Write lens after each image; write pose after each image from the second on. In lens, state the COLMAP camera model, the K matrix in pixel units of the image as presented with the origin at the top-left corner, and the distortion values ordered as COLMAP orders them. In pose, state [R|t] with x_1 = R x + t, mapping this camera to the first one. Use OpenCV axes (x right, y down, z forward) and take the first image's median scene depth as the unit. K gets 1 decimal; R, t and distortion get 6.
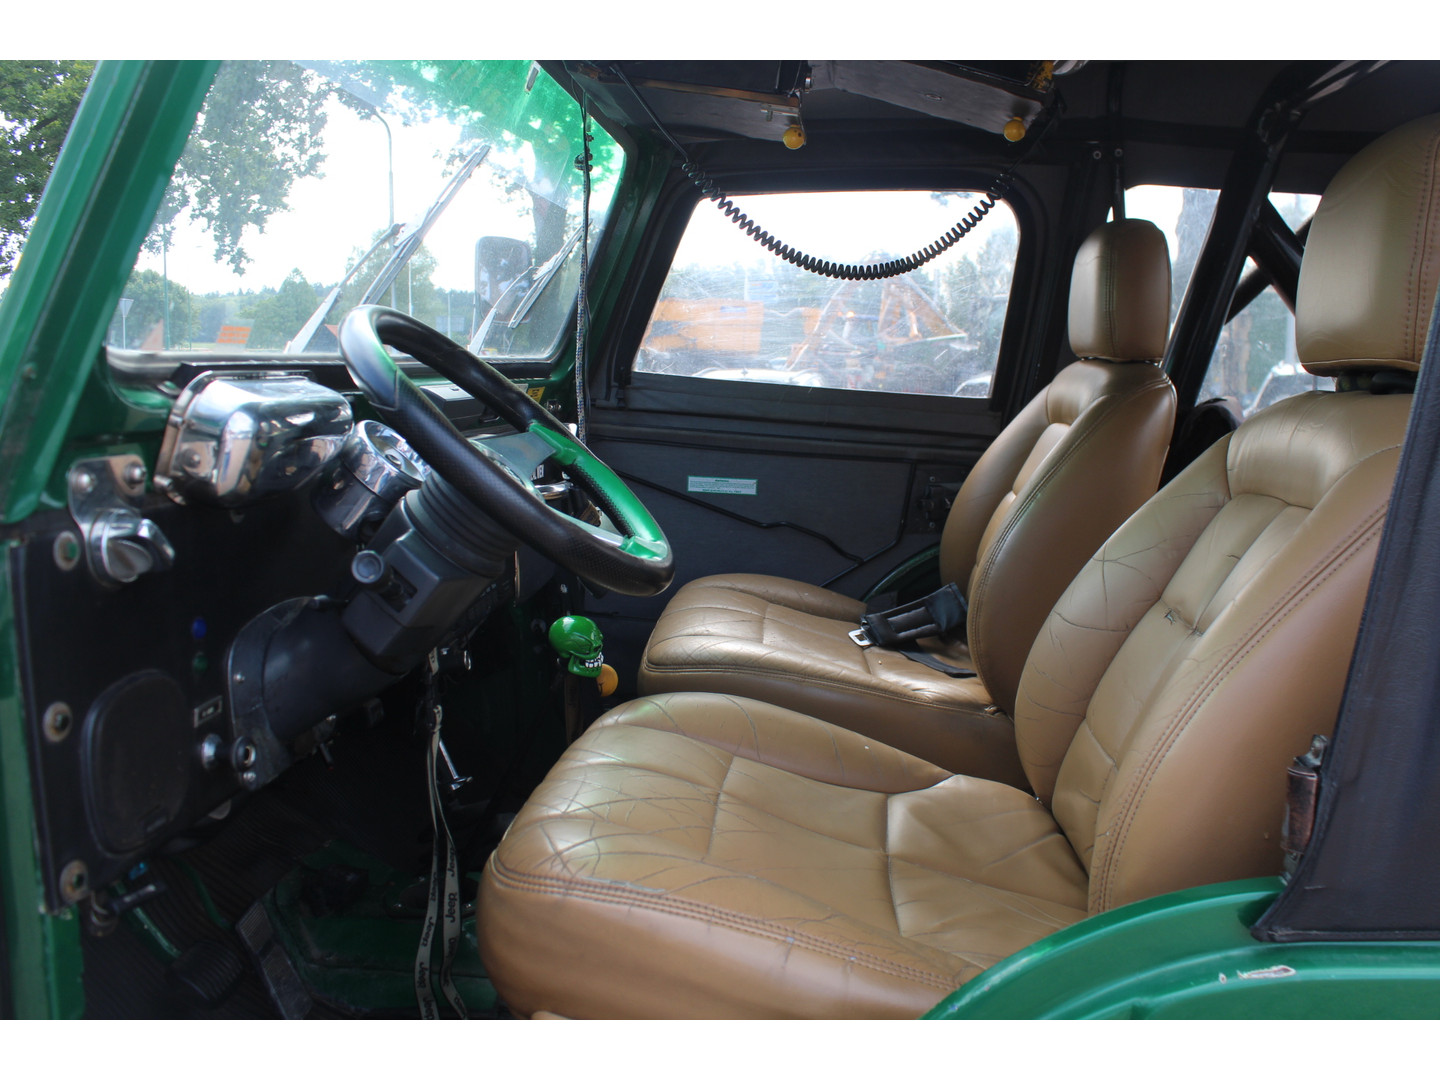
lens RADIAL K [[1181.3, 0, 714.3], [0, 1181.3, 529.2], [0, 0, 1]] dist [-0.127711, 0.077518]
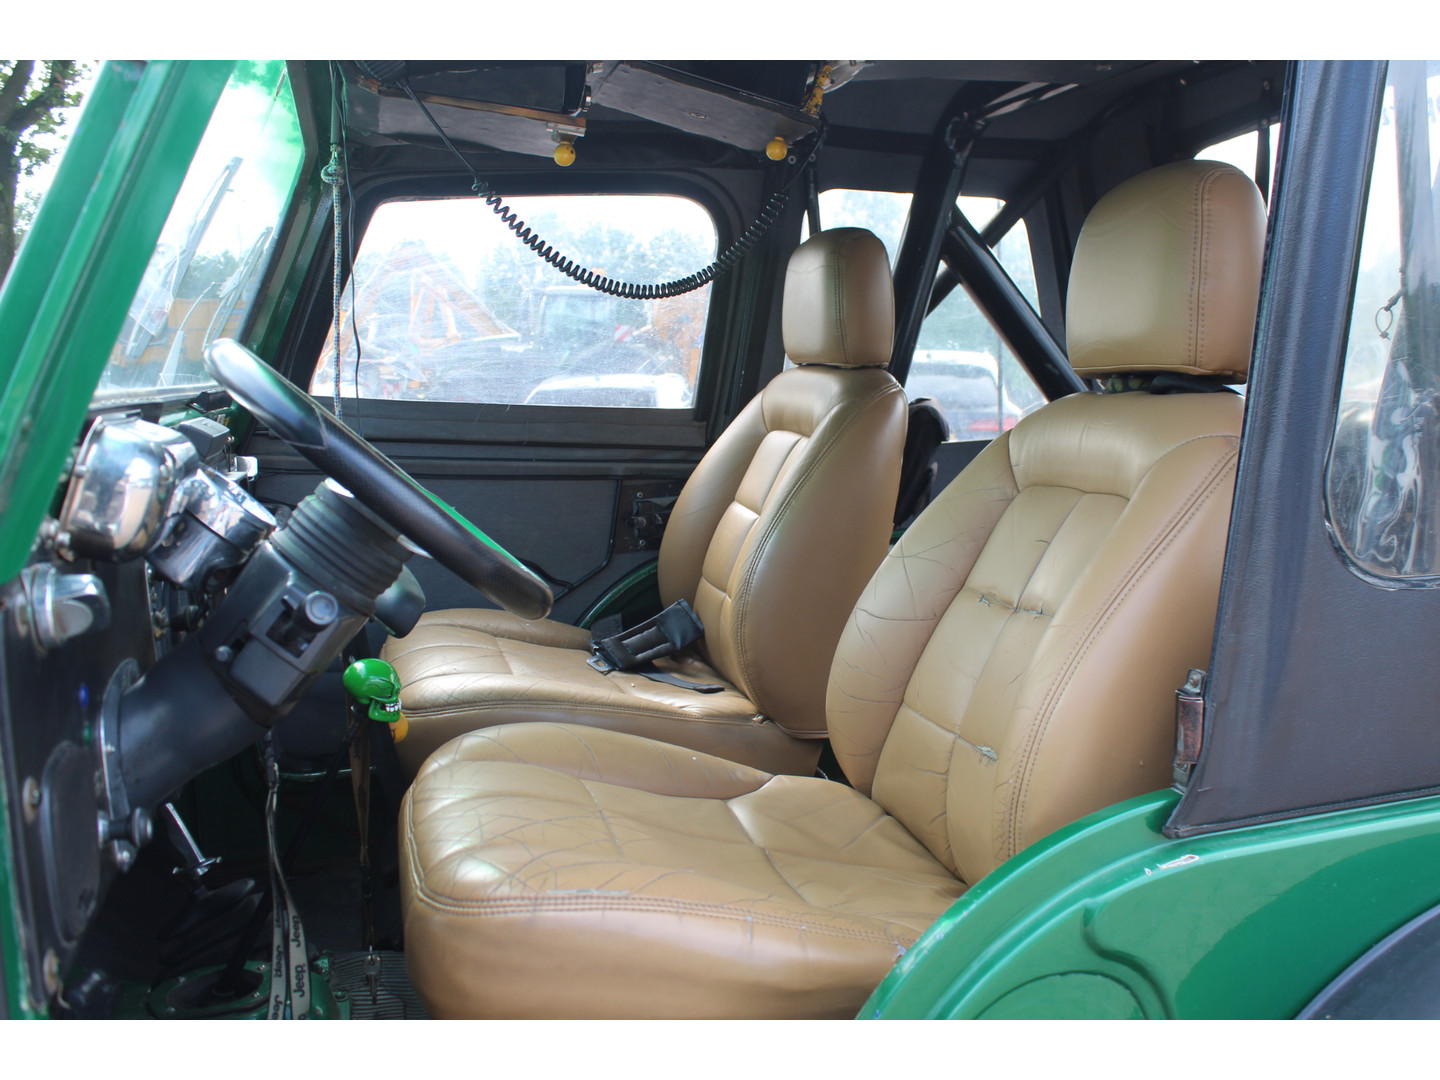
lens RADIAL K [[1339.8, 0, 720.5], [0, 1339.8, 539.3], [0, 0, 1]] dist [-0.071548, 0.000000]
pose [[0.944543, -0.069355, 0.320981, -0.212200], [0.073728, 0.997277, -0.001474, 0.000304], [-0.320005, 0.025058, 0.947084, -0.111485]]
